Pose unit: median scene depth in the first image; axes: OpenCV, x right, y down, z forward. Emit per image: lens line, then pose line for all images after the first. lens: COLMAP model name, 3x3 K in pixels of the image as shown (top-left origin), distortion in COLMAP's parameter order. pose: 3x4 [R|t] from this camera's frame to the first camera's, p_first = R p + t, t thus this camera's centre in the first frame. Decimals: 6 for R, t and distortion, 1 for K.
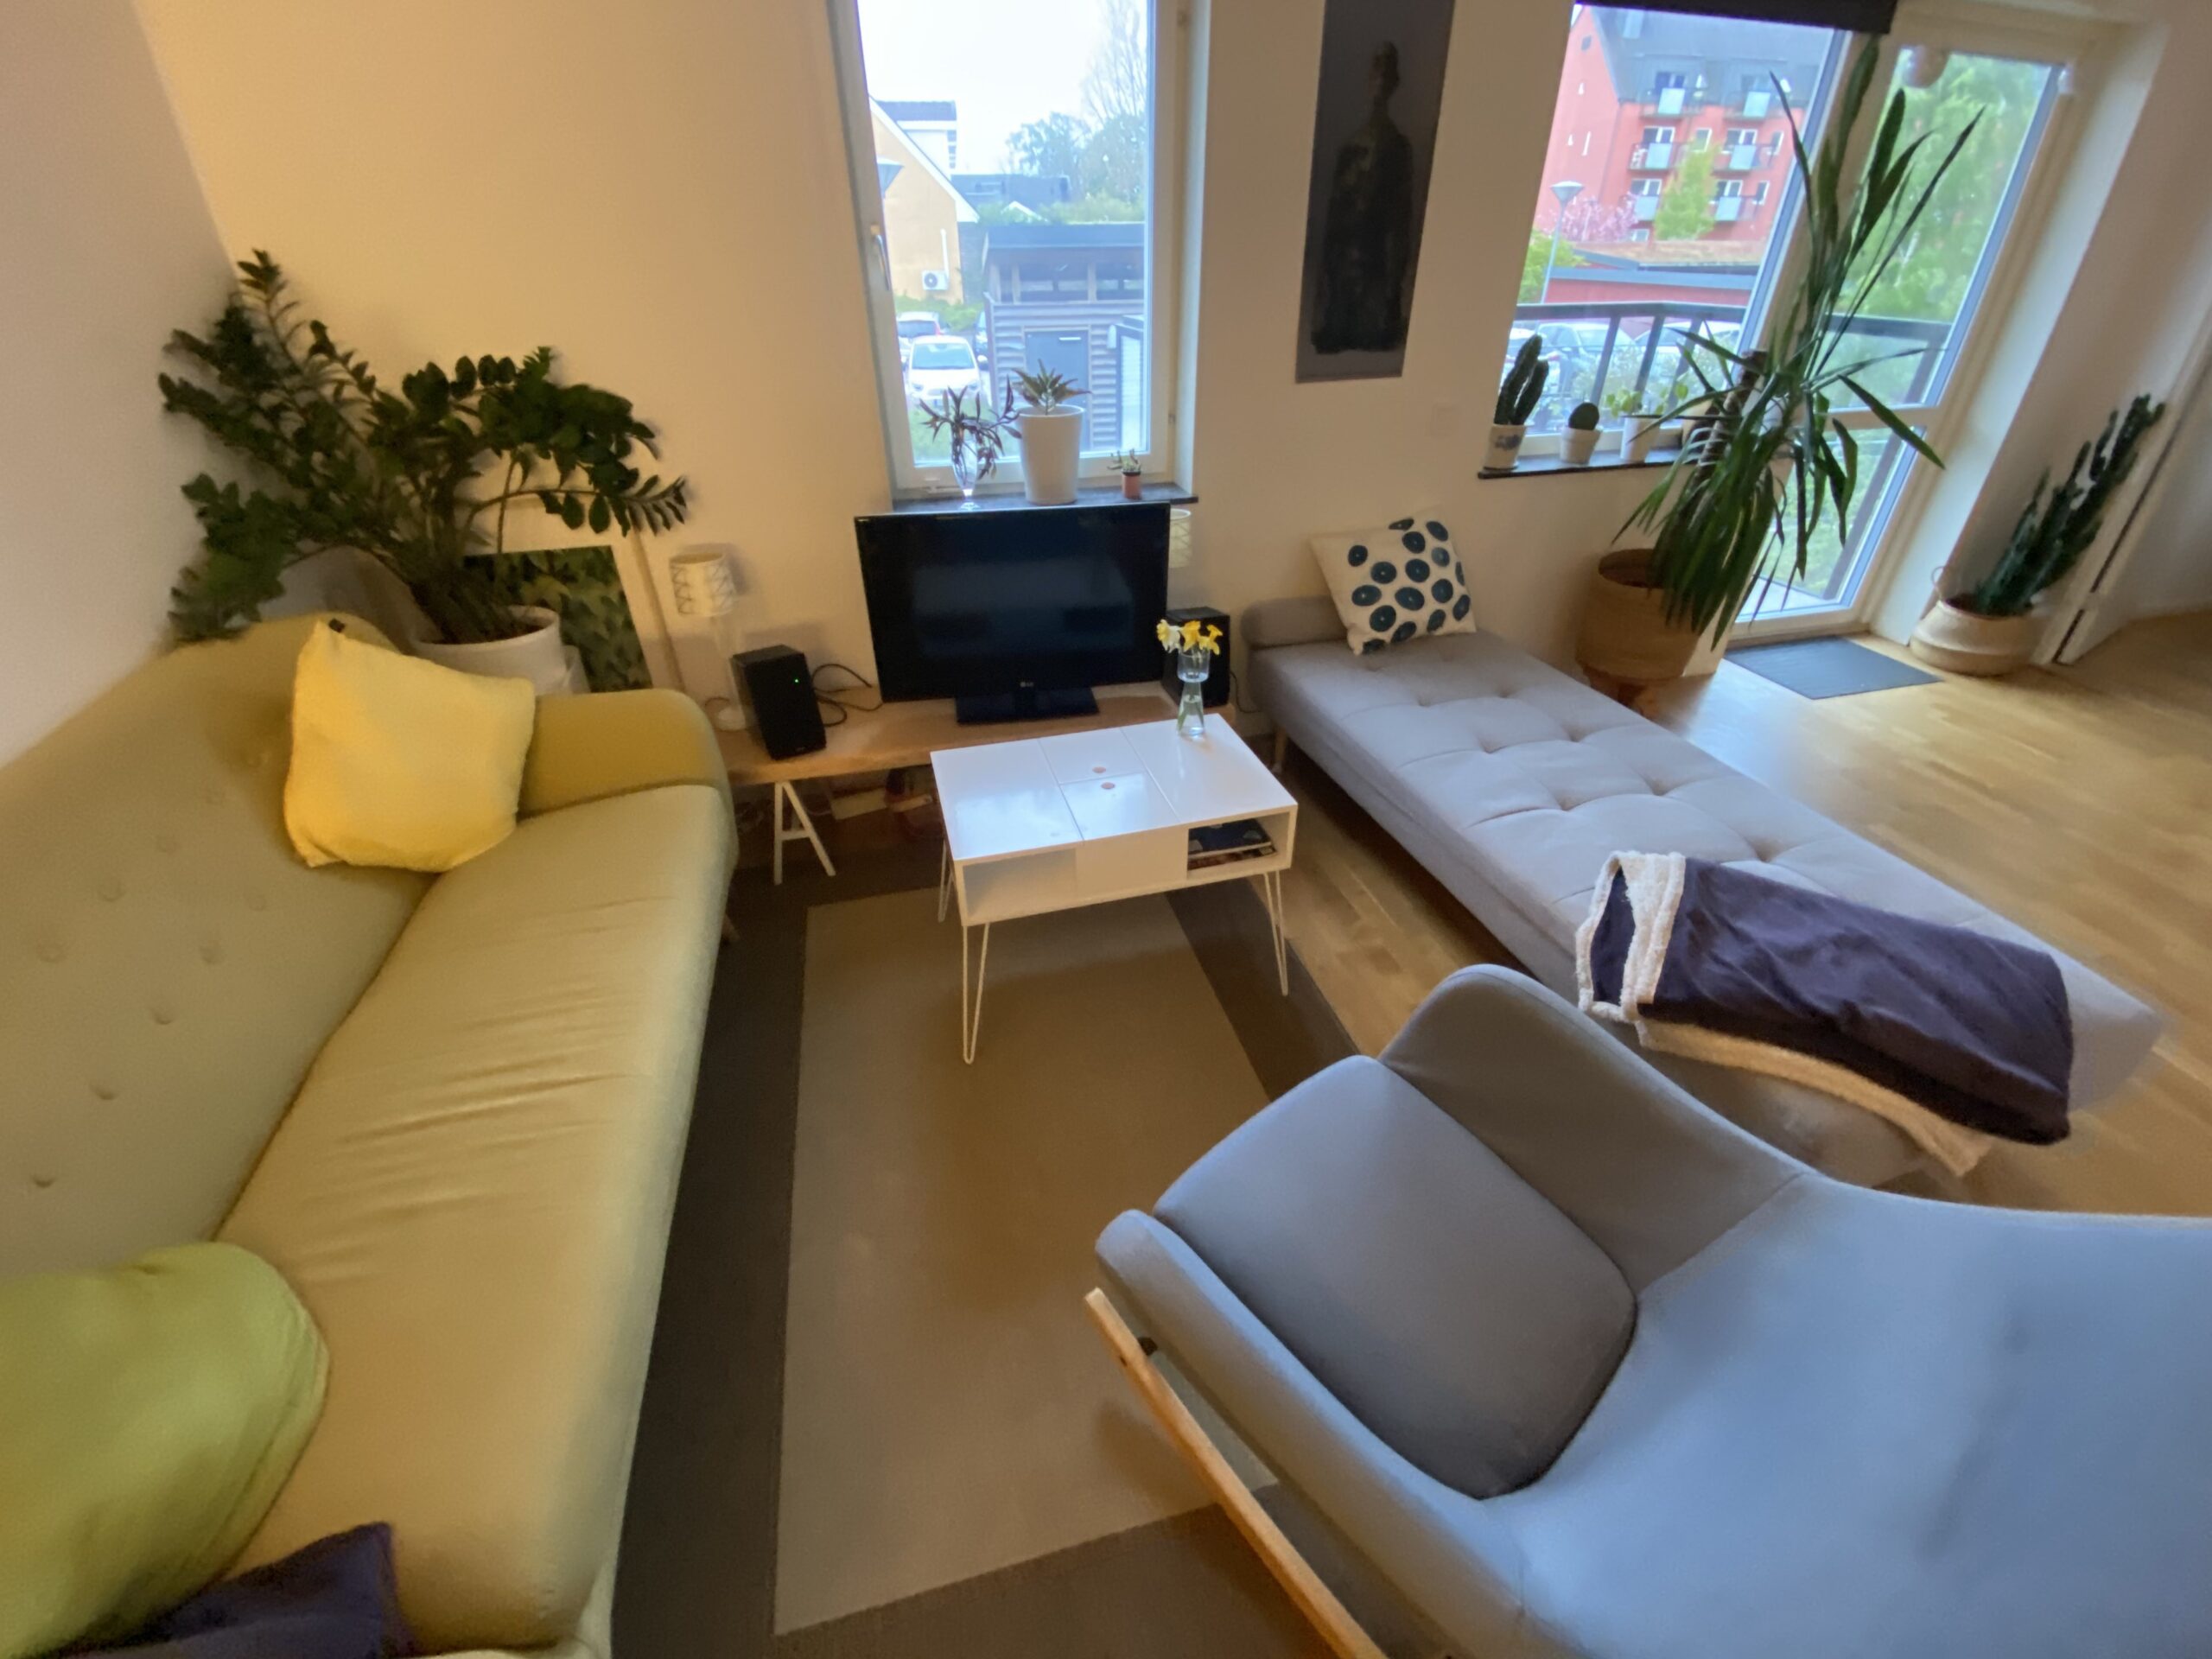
lens RADIAL K [[907.8, 0, 1110.8], [0, 907.8, 828.4], [0, 0, 1]] dist [-0.001461, -0.005744]
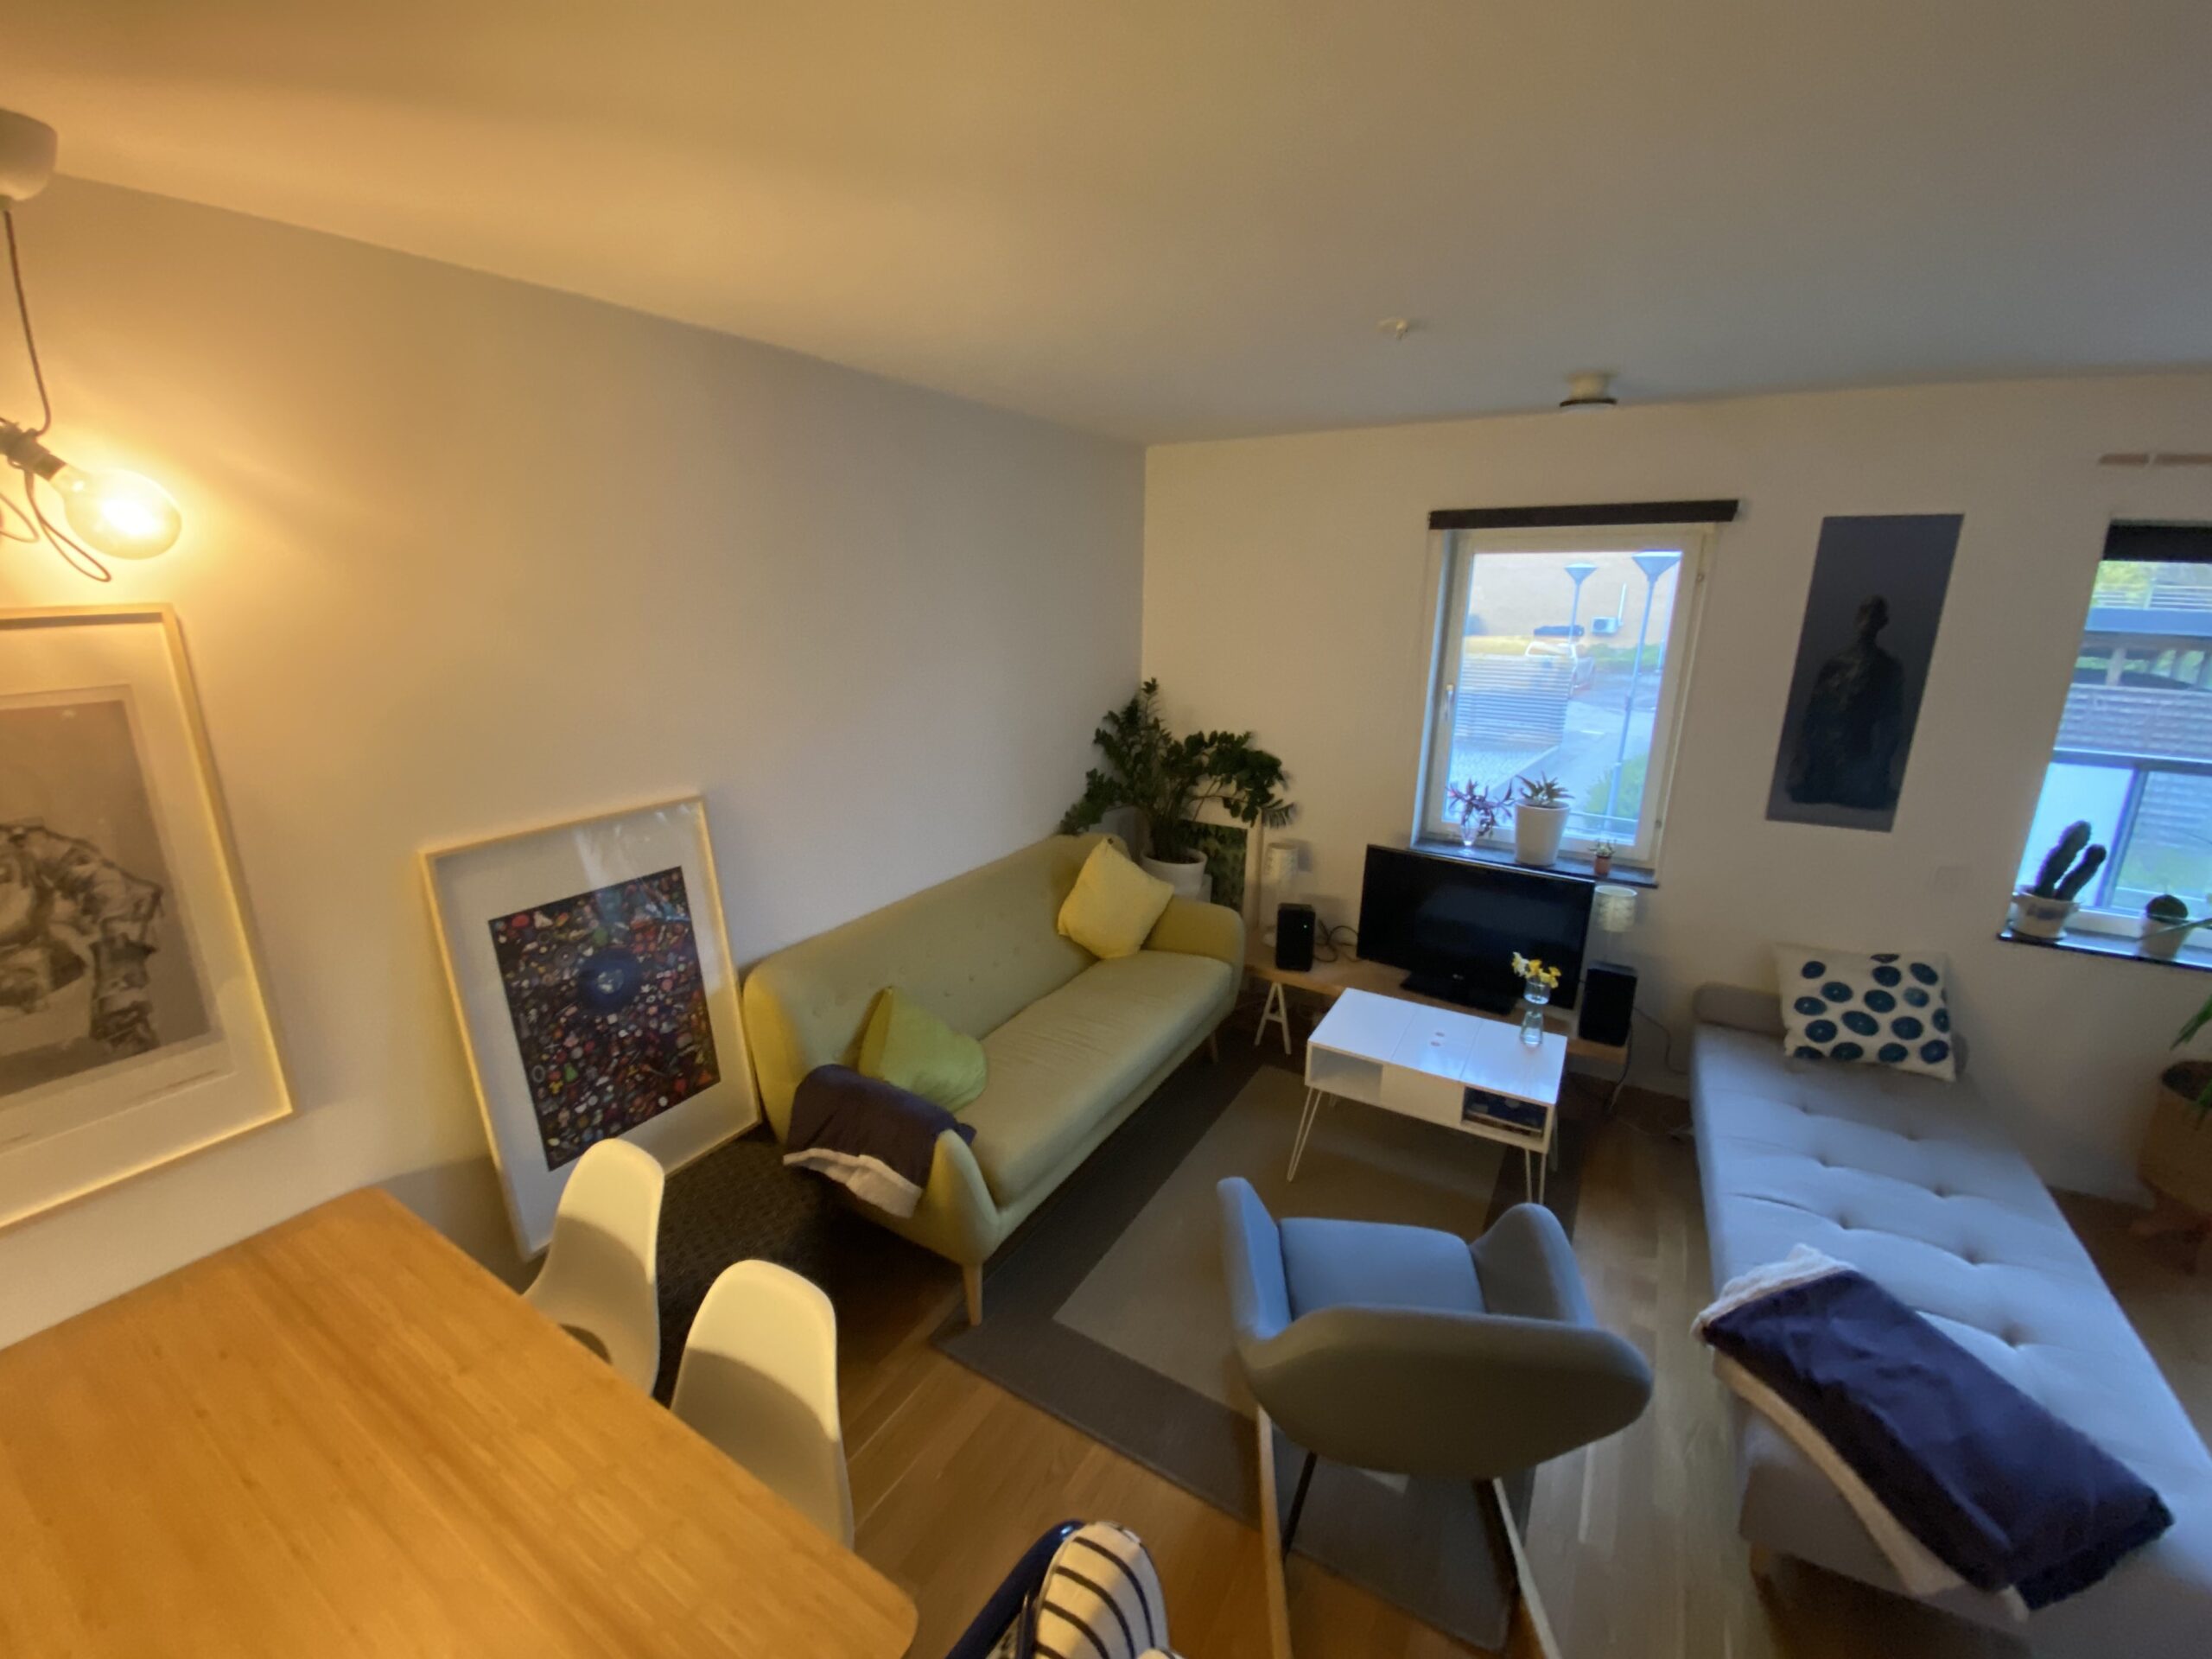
lens RADIAL K [[907.8, 0, 1109.2], [0, 907.8, 837.7], [0, 0, 1]] dist [-0.001461, -0.005744]
pose [[0.698359, 0.208105, -0.684827, 0.507400], [-0.397827, 0.908248, -0.129690, 0.046674], [0.595003, 0.363012, 0.717073, -0.461073]]
